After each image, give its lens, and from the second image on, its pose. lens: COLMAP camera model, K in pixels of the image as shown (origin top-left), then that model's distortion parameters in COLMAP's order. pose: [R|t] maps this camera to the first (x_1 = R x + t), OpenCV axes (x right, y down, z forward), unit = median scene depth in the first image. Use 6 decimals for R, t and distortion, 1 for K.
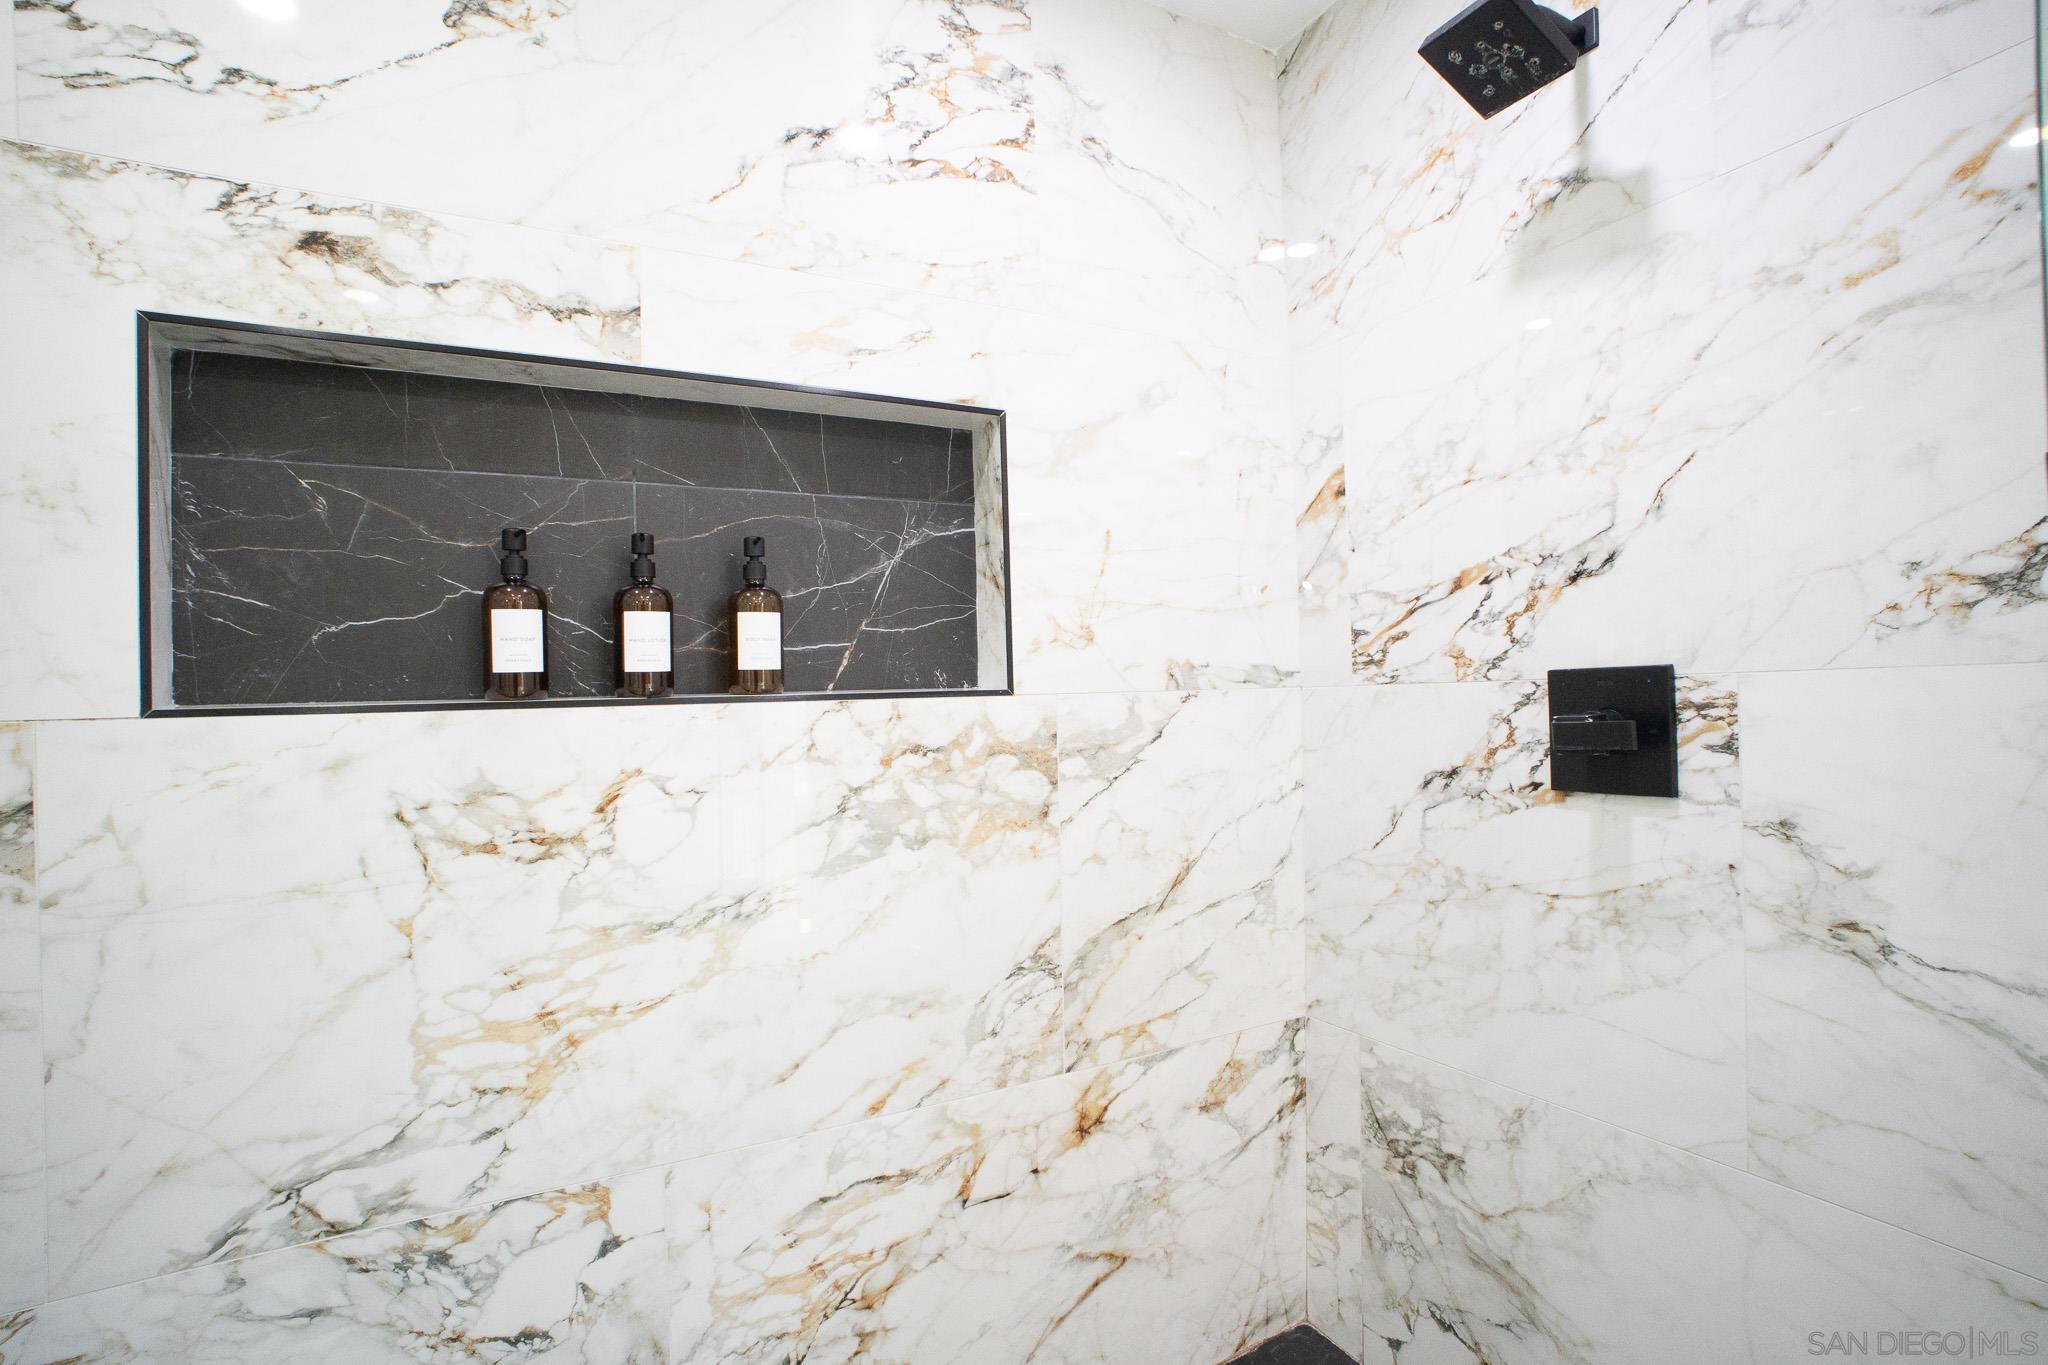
lens RADIAL K [[970.7, 0, 1015.9], [0, 970.7, 692.8], [0, 0, 1]] dist [-0.074367, 0.028359]
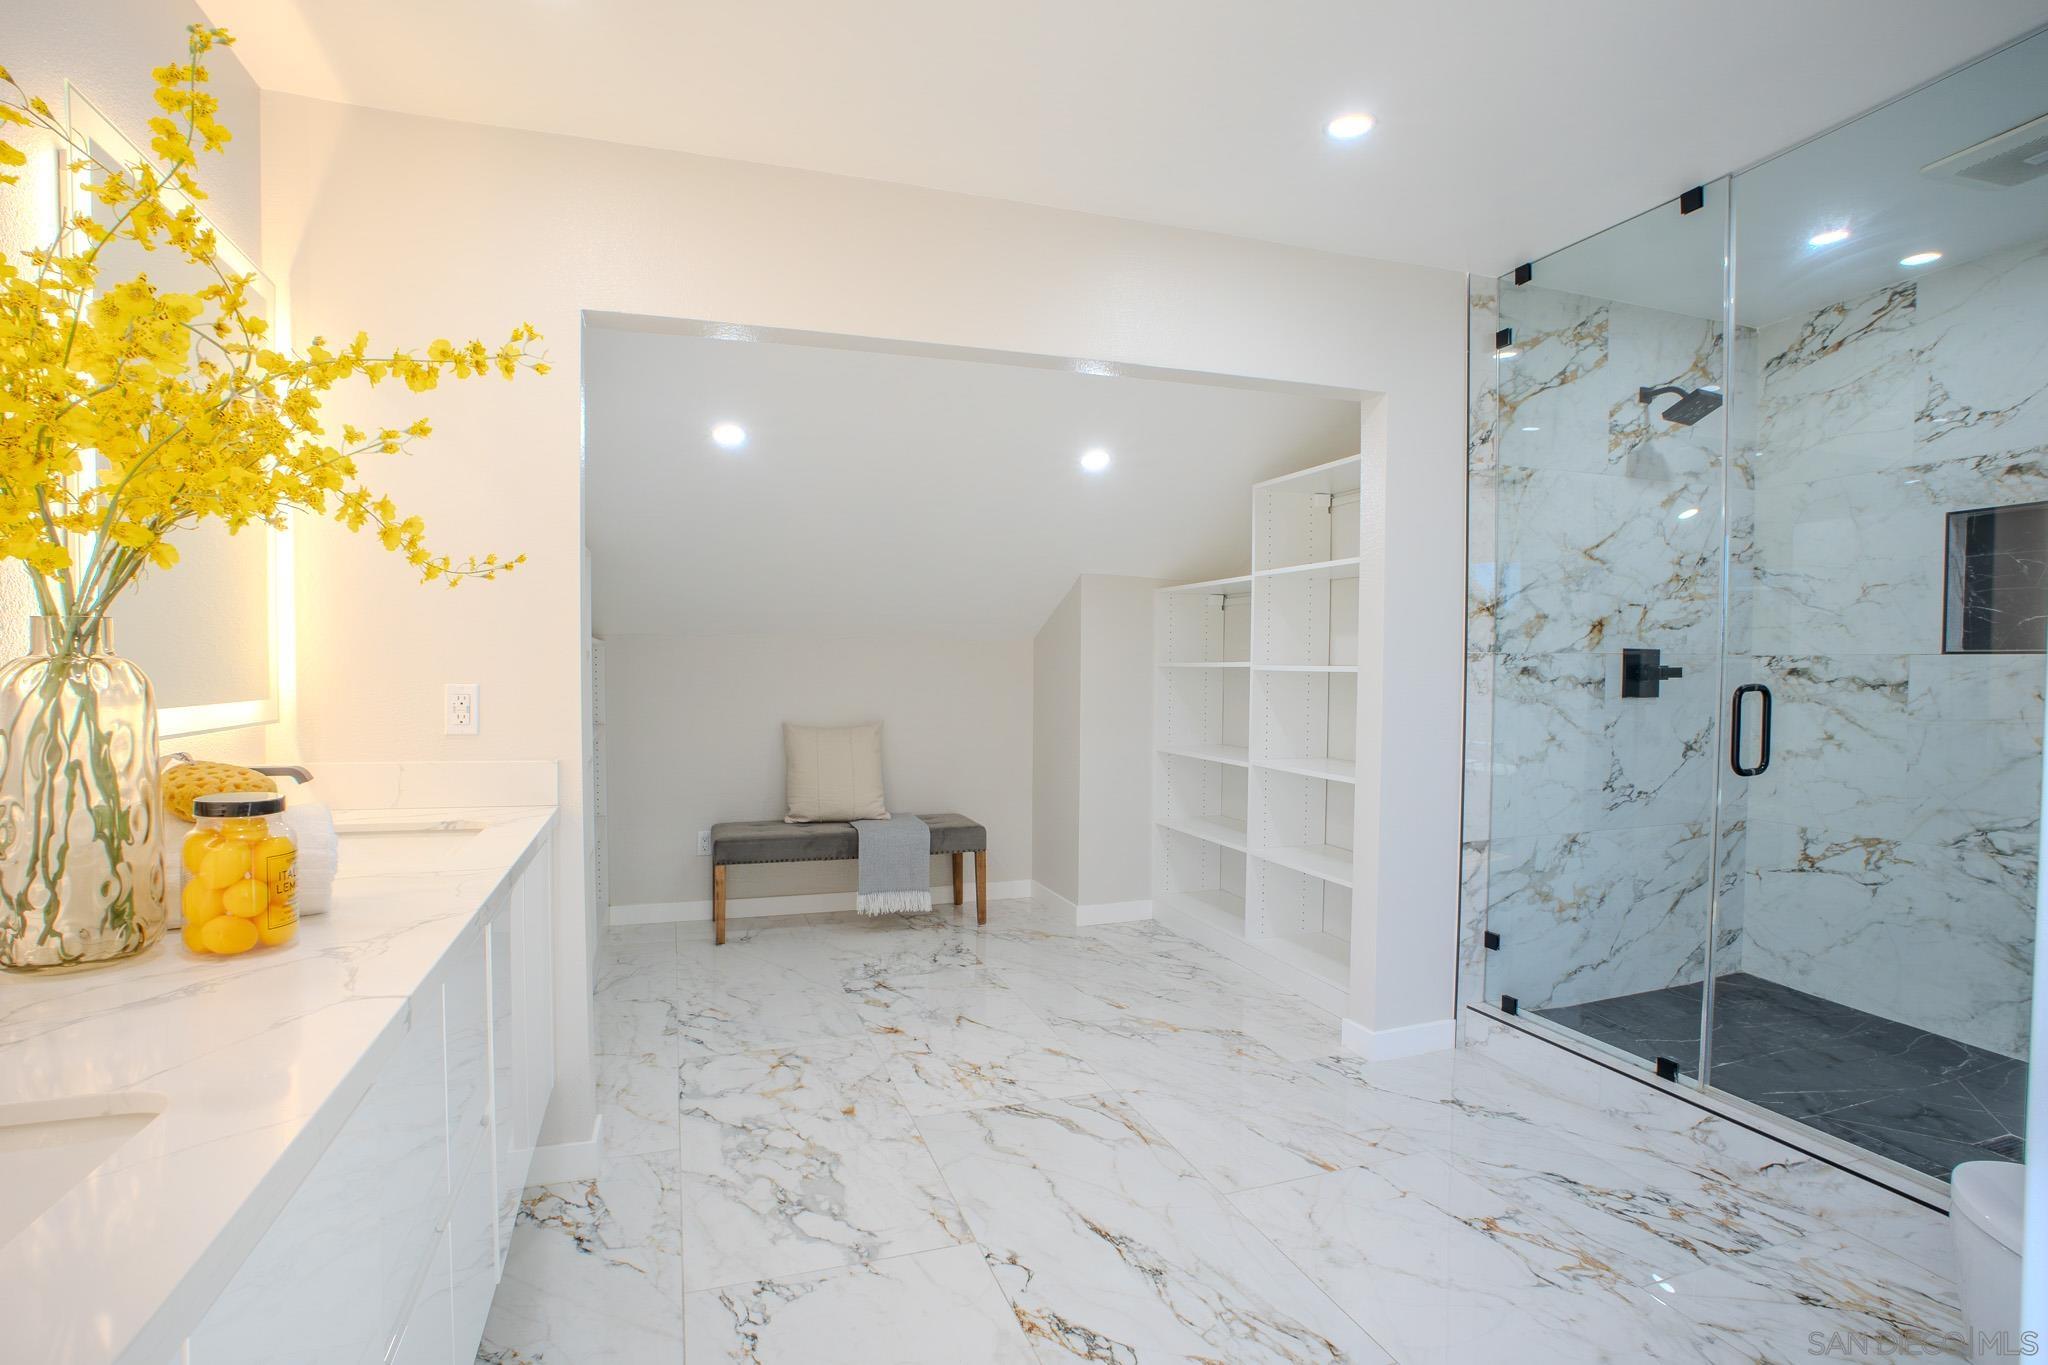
lens RADIAL K [[1002.9, 0, 1025.3], [0, 1002.9, 686.3], [0, 0, 1]] dist [-0.078268, 0.030687]
pose [[-0.131967, 0.053610, -0.989803, 1.647896], [0.006337, 0.998562, 0.053239, -0.034906], [0.991234, 0.000753, -0.132117, -0.992734]]
